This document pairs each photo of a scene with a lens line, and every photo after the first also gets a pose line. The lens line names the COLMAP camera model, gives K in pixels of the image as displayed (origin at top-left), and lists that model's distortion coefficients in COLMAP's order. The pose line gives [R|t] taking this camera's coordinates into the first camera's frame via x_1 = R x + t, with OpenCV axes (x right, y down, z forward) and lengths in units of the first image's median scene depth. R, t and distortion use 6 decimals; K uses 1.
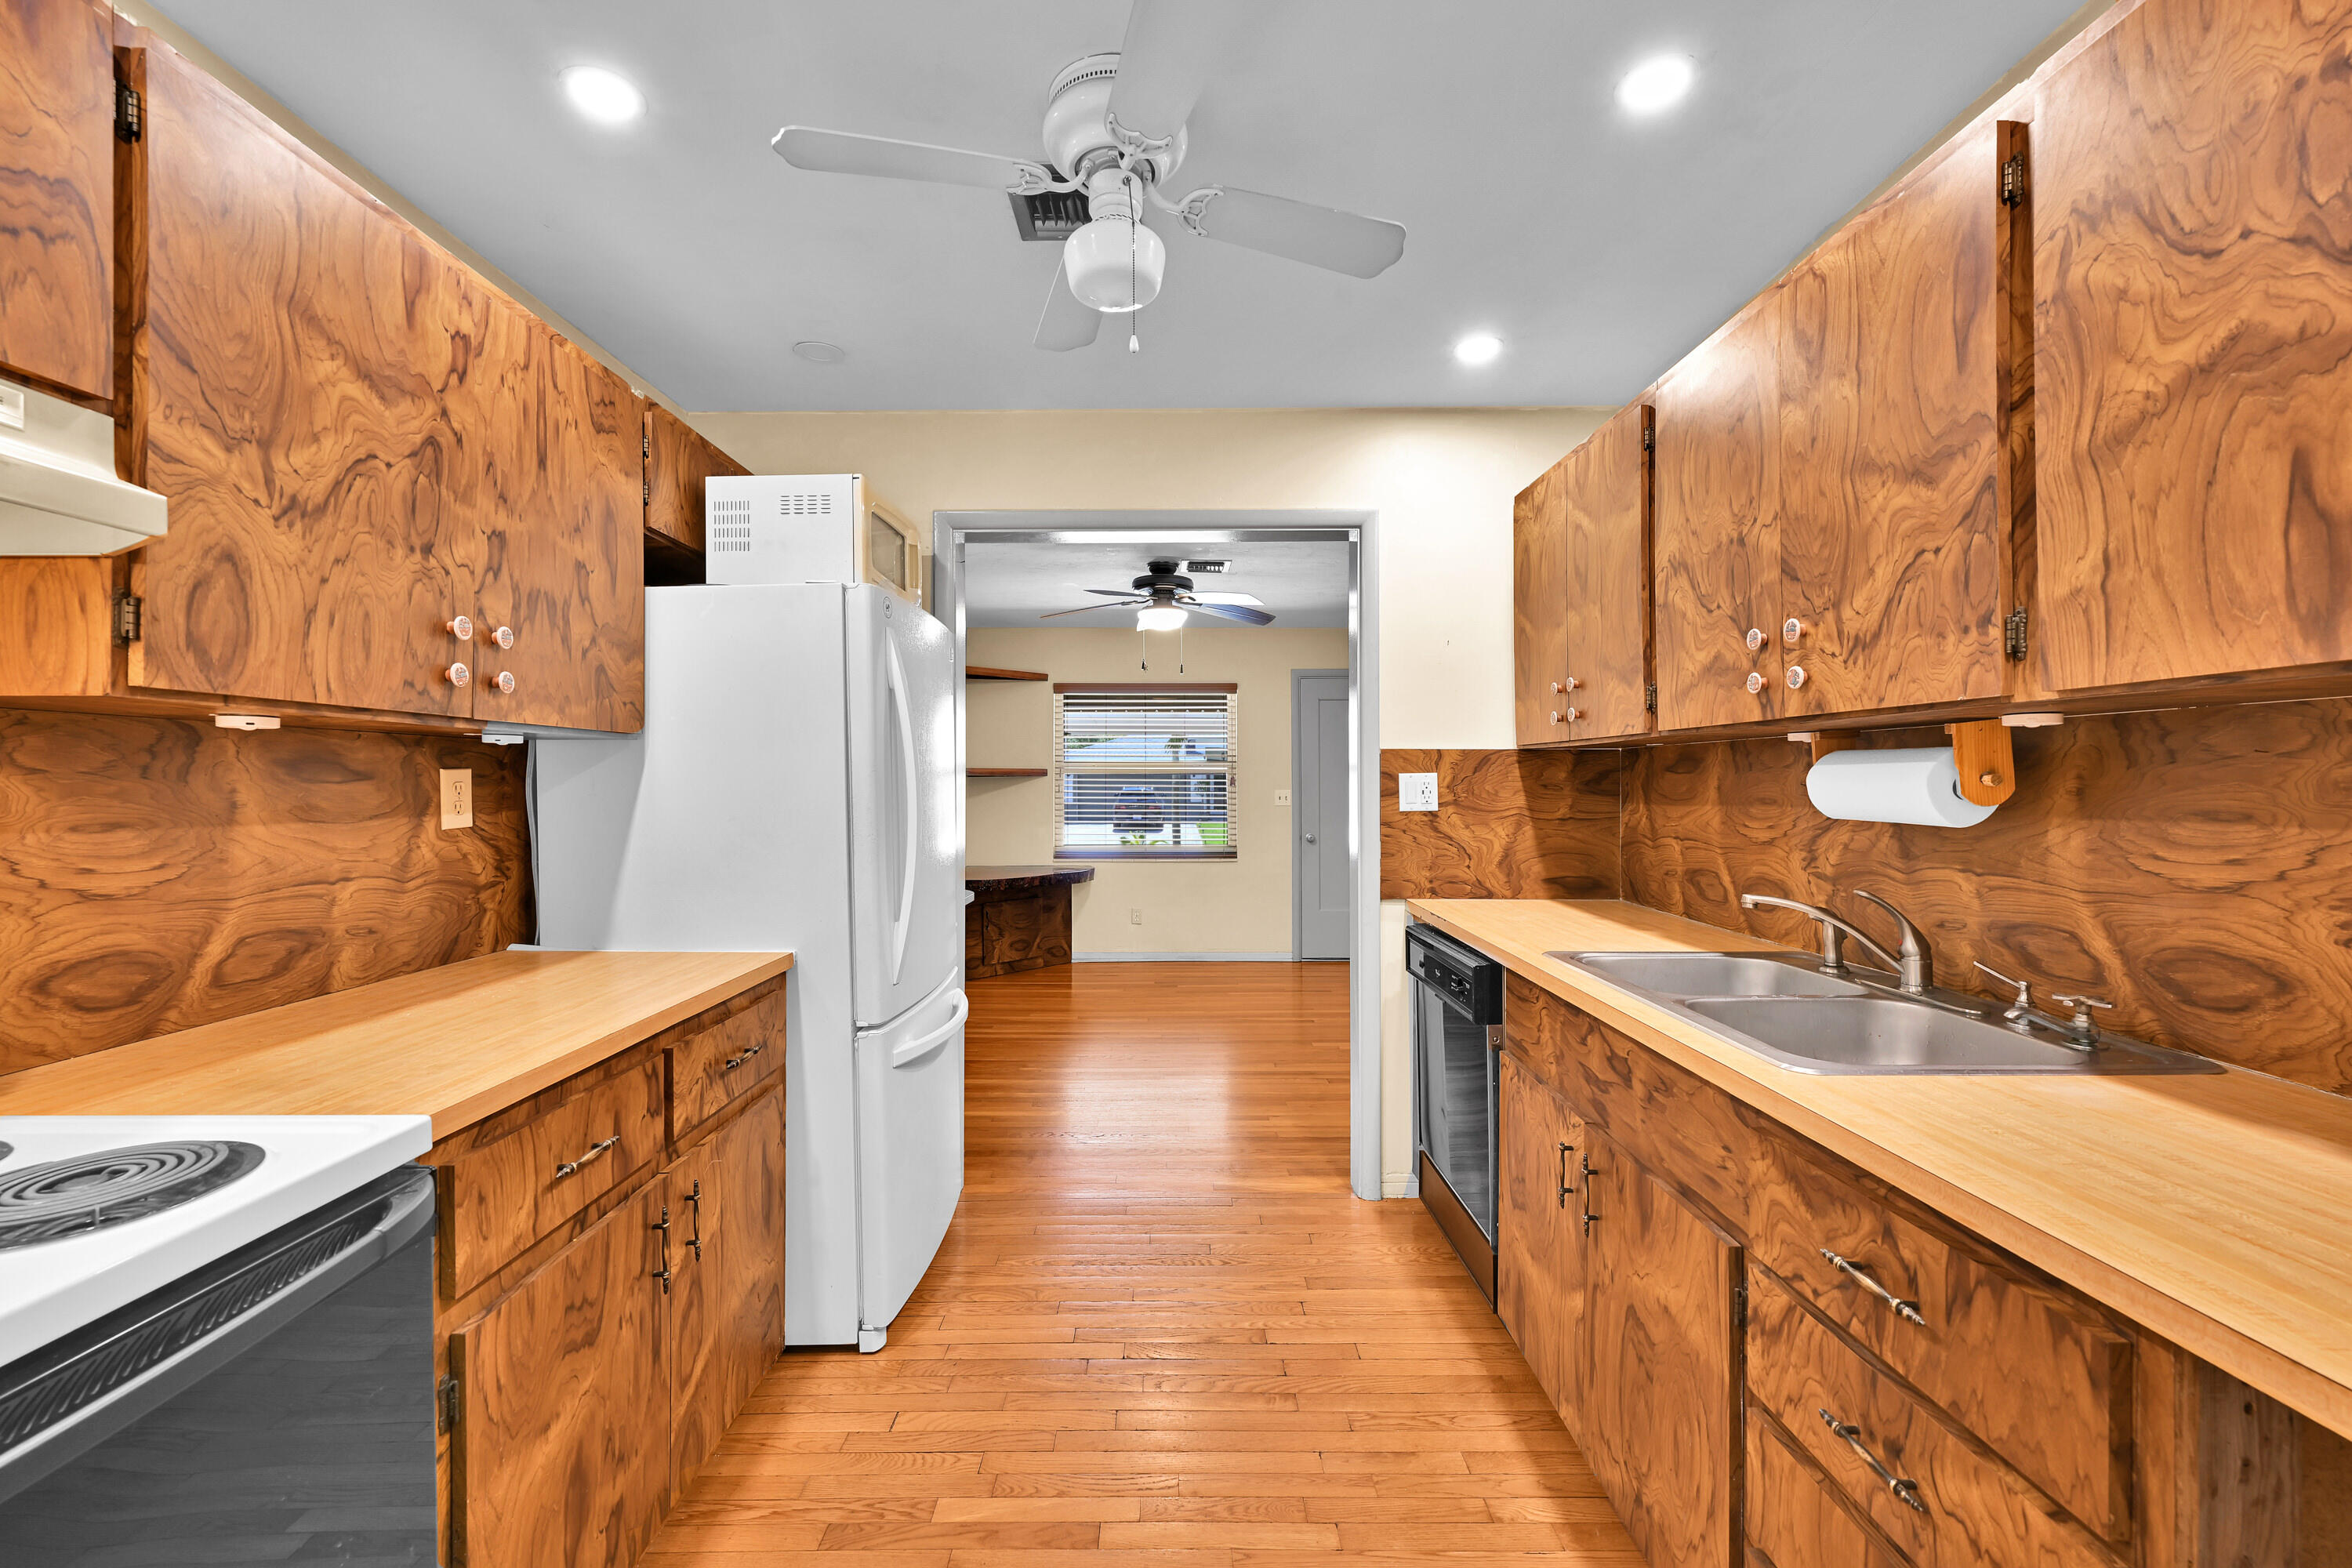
lens RADIAL K [[928.8, 0, 1168.1], [0, 928.8, 781.9], [0, 0, 1]] dist [-0.001446, 0.000199]
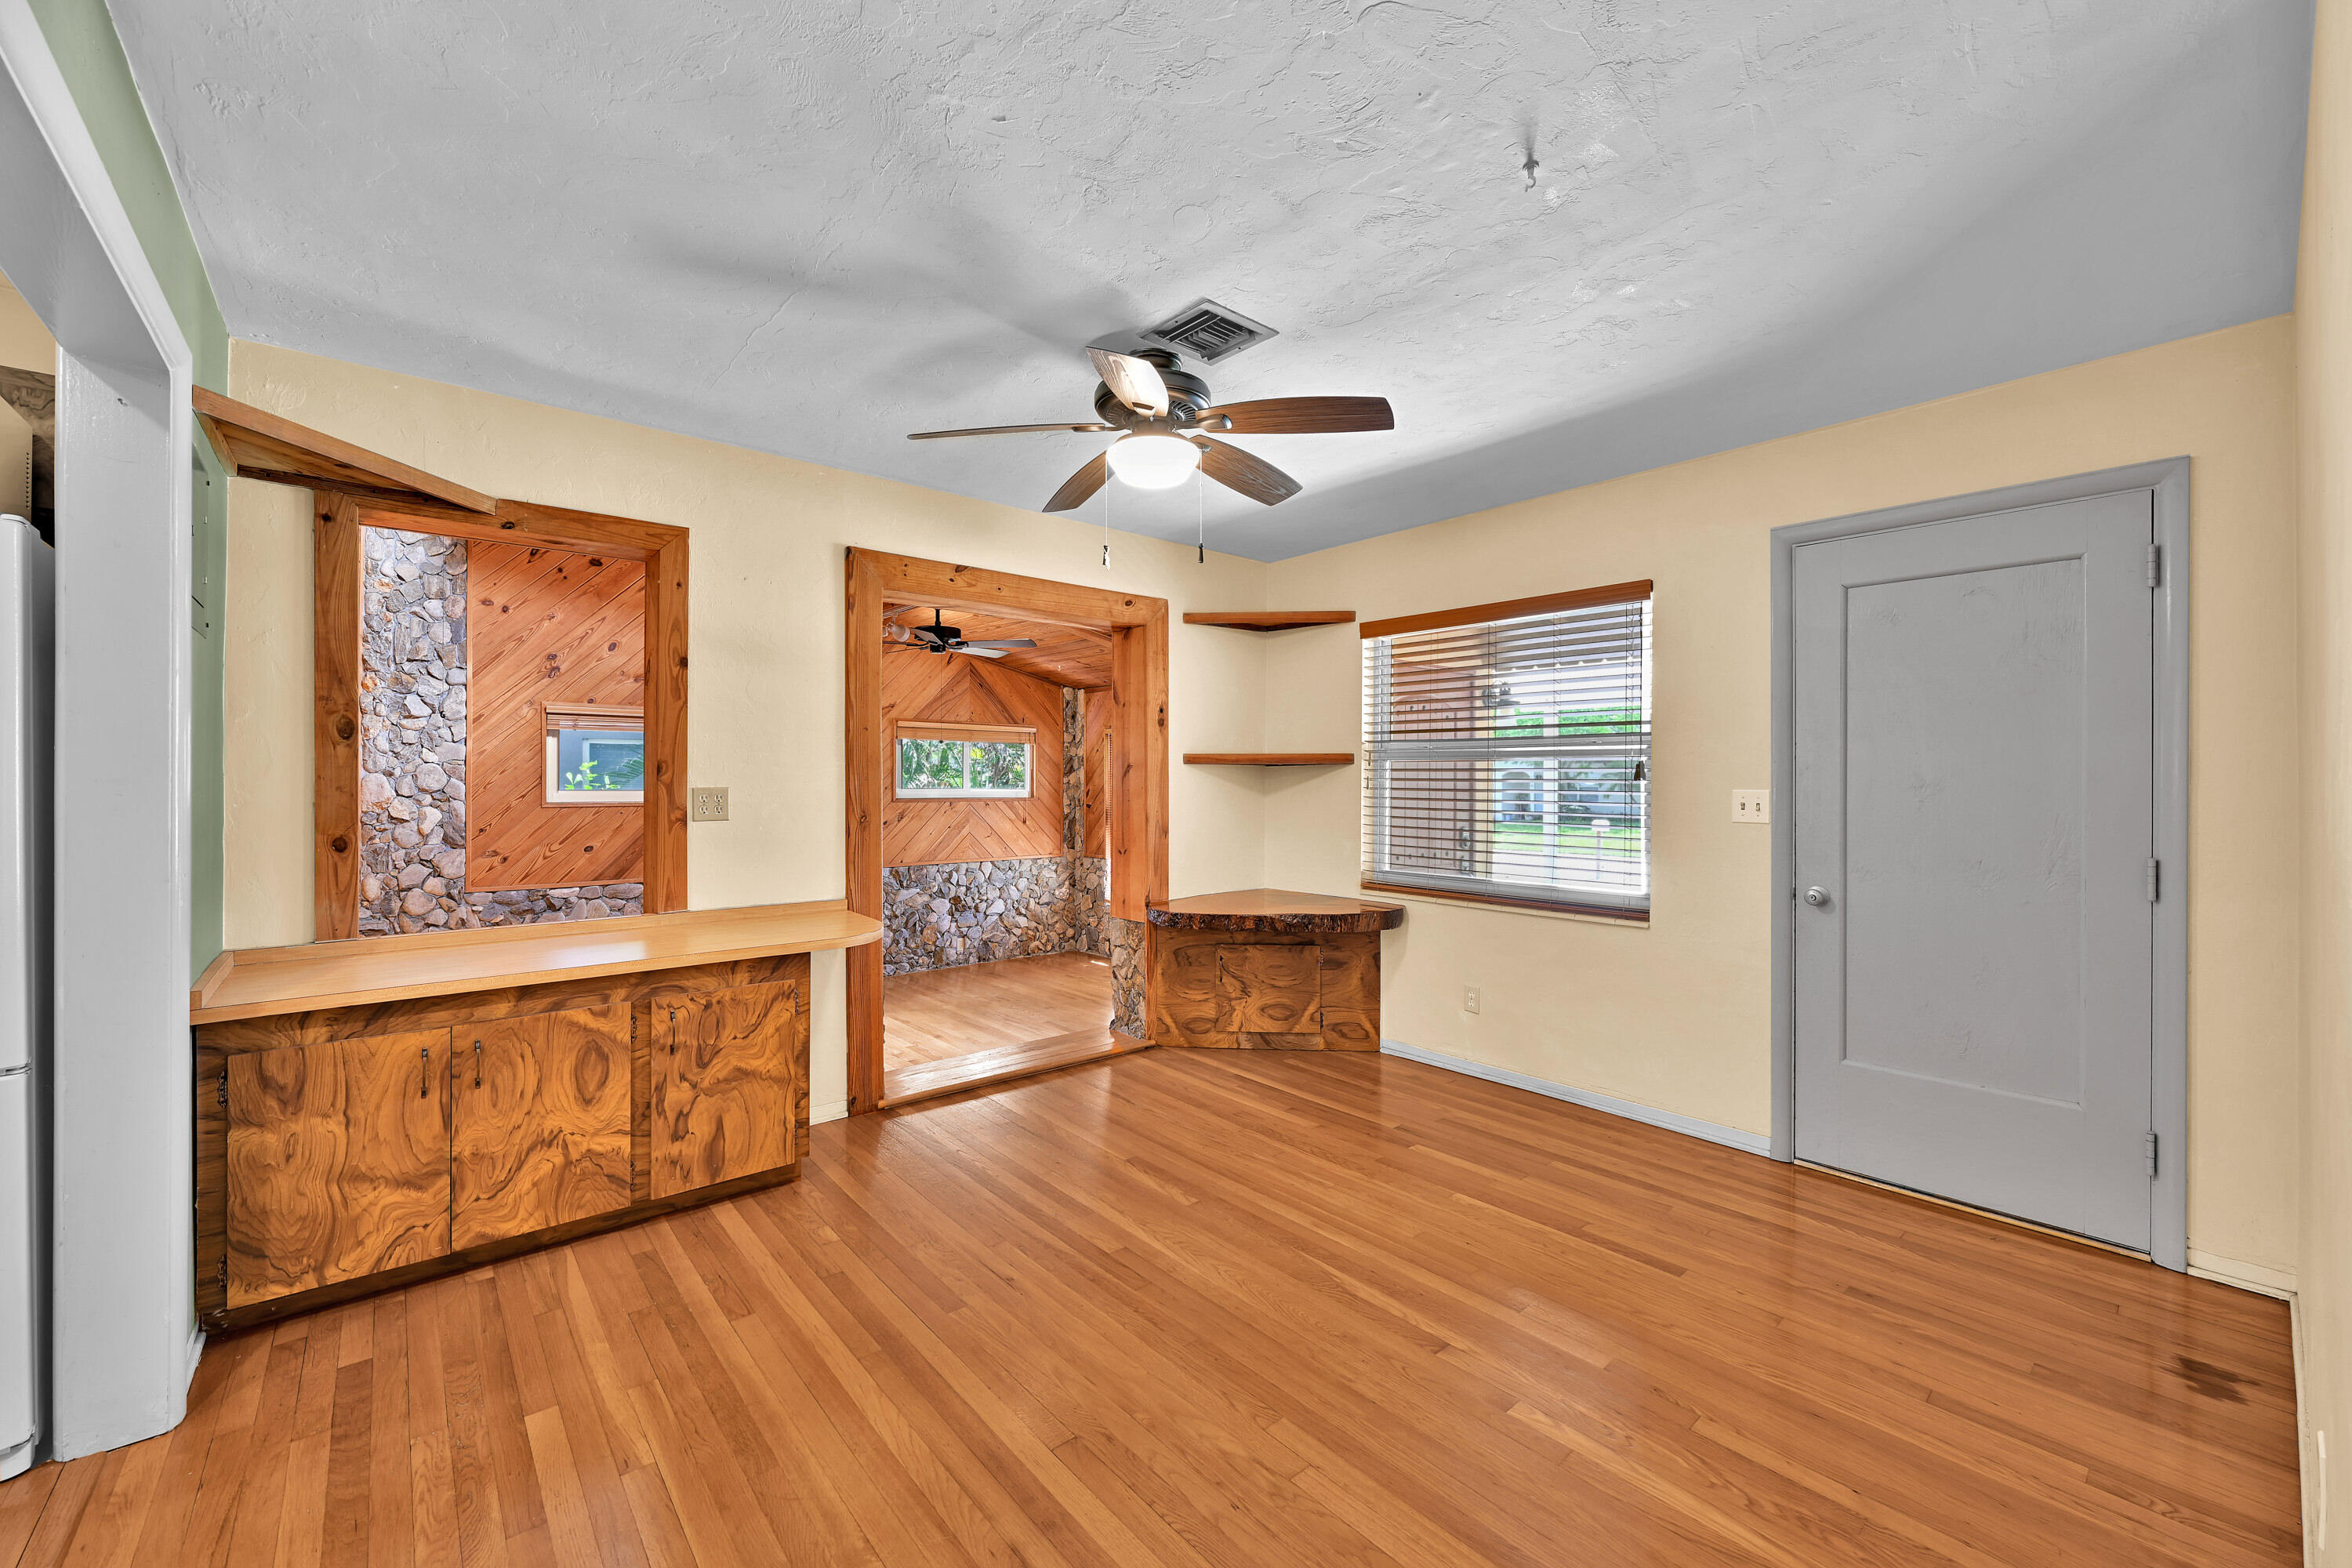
lens RADIAL K [[928.8, 0, 1168.1], [0, 928.8, 781.9], [0, 0, 1]] dist [-0.001446, 0.000199]
pose [[0.647028, 0.005885, -0.762443, 0.291465], [0.000557, 0.999966, 0.008191, 0.000711], [0.762466, -0.005725, 0.647003, 0.469242]]
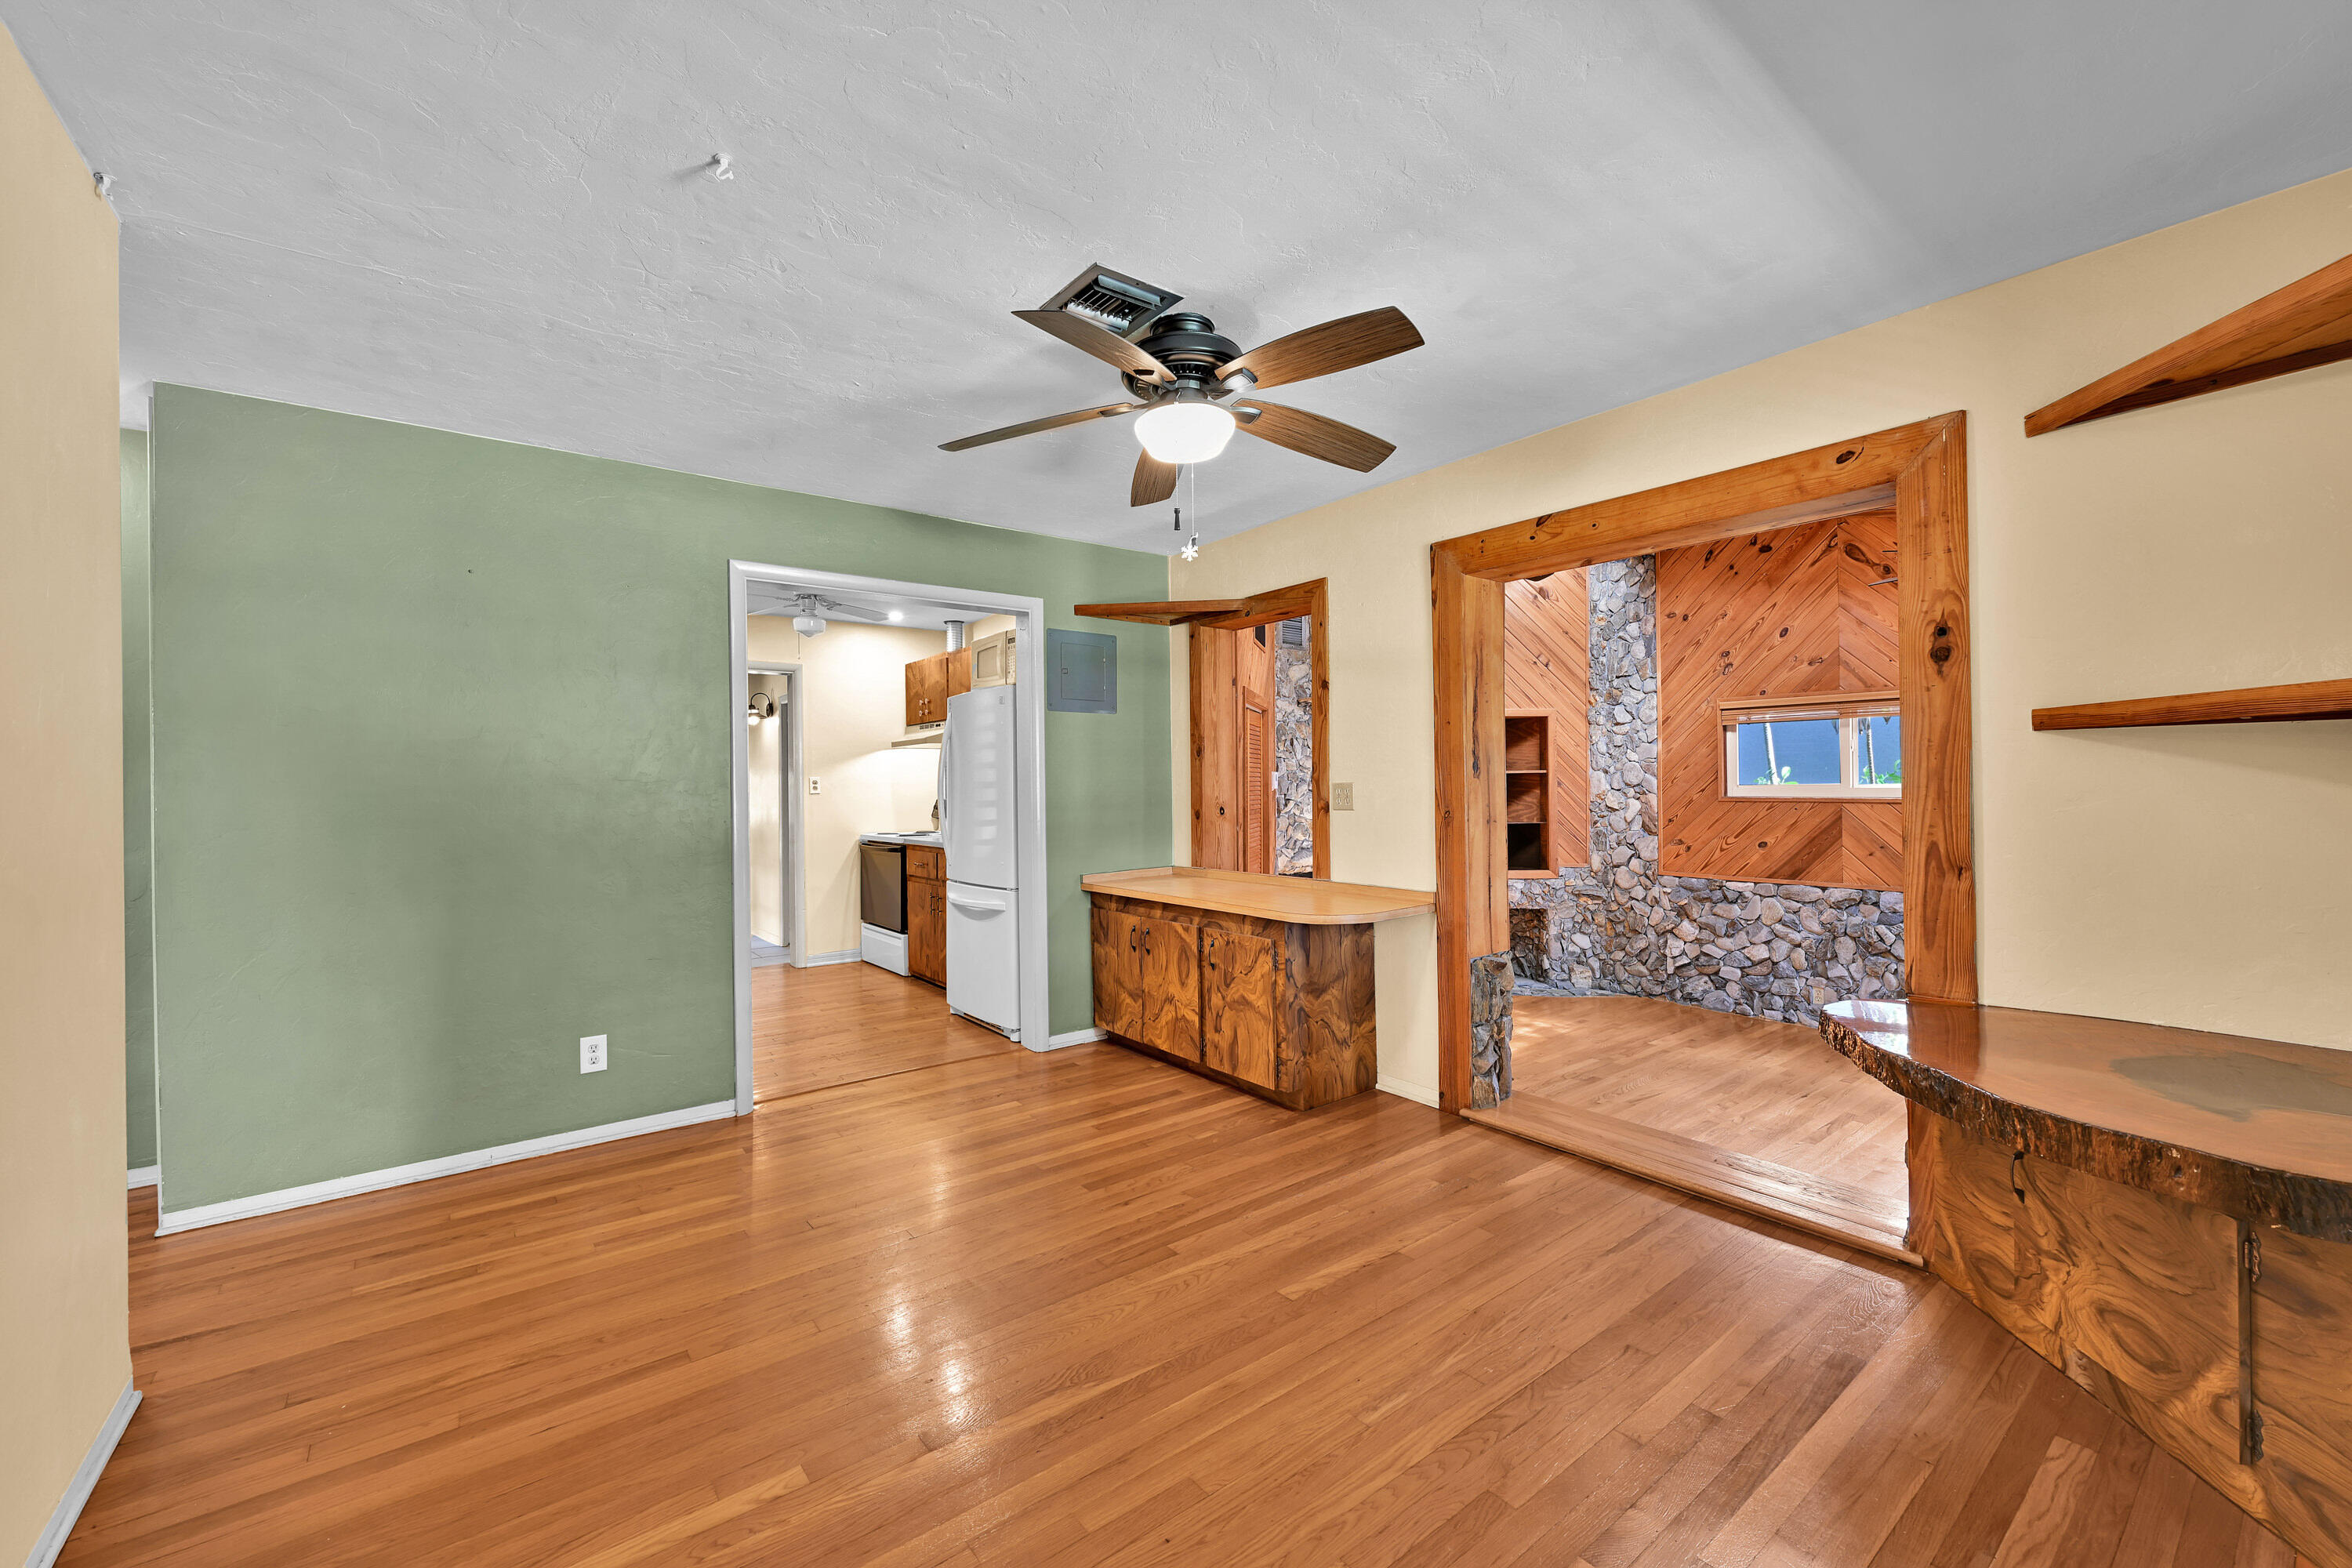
lens RADIAL K [[928.8, 0, 1168.1], [0, 928.8, 781.9], [0, 0, 1]] dist [-0.001446, 0.000199]
pose [[-0.793250, 0.011787, -0.608782, 0.219417], [0.017640, 0.999838, -0.003626, 0.006833], [0.608640, -0.013615, -0.793329, 0.988097]]
